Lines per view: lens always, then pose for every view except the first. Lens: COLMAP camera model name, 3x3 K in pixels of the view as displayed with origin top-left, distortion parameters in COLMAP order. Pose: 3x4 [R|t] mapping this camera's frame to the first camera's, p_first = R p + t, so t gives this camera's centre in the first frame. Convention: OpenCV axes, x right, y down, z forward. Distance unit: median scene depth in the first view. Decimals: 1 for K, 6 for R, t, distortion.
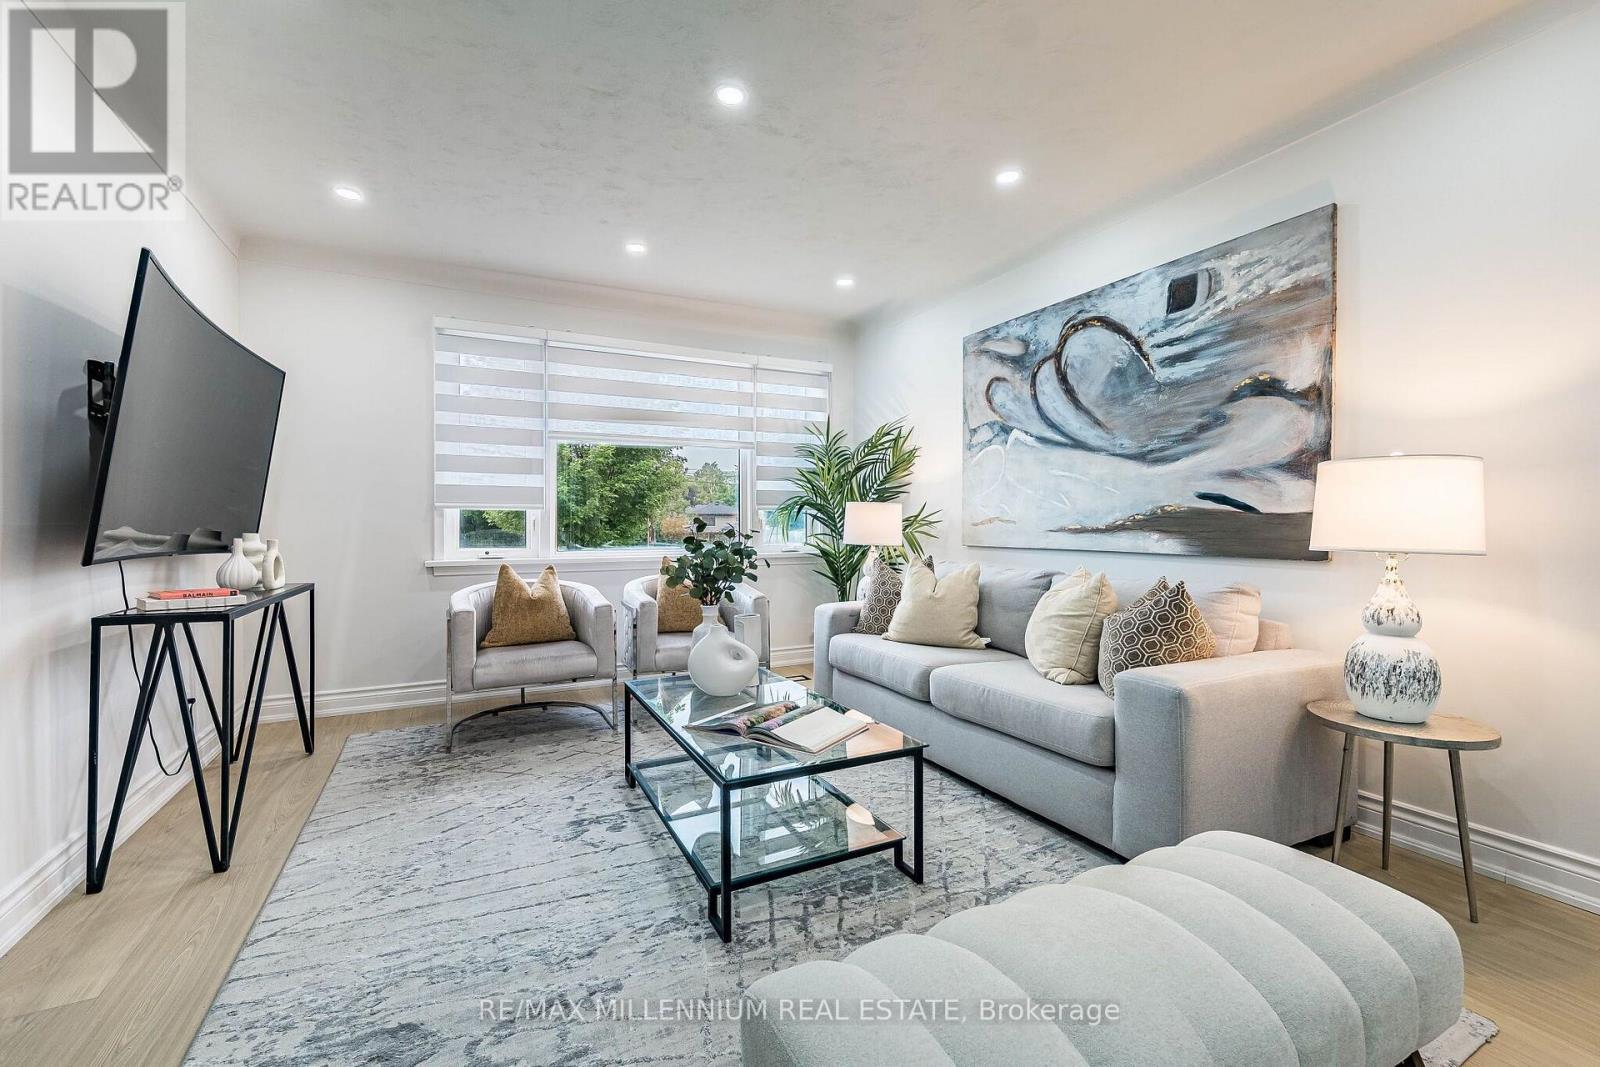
lens RADIAL K [[662.4, 0, 792.2], [0, 662.4, 529.1], [0, 0, 1]] dist [-0.000417, 0.001070]
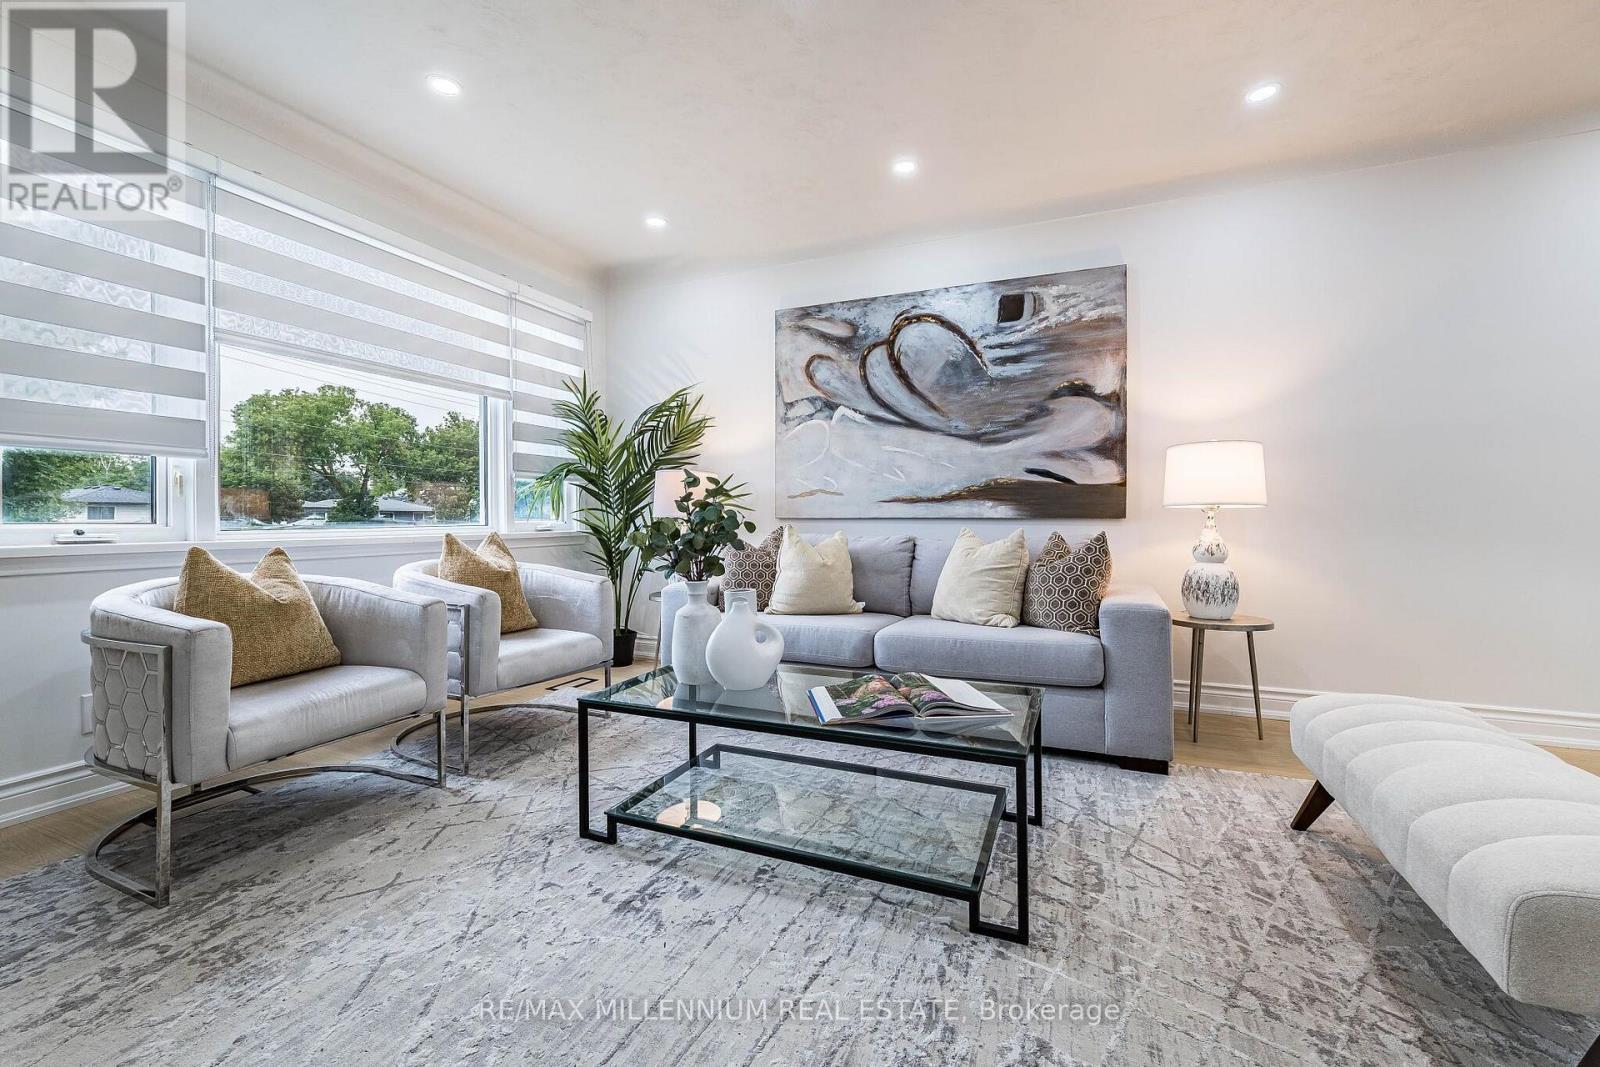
lens RADIAL K [[662.4, 0, 790.5], [0, 662.4, 517.5], [0, 0, 1]] dist [-0.000417, 0.001070]
pose [[0.768229, 0.000239, 0.640175, -0.474612], [0.004770, 0.999970, -0.006097, 0.038955], [-0.640157, 0.007737, 0.768205, 0.283064]]
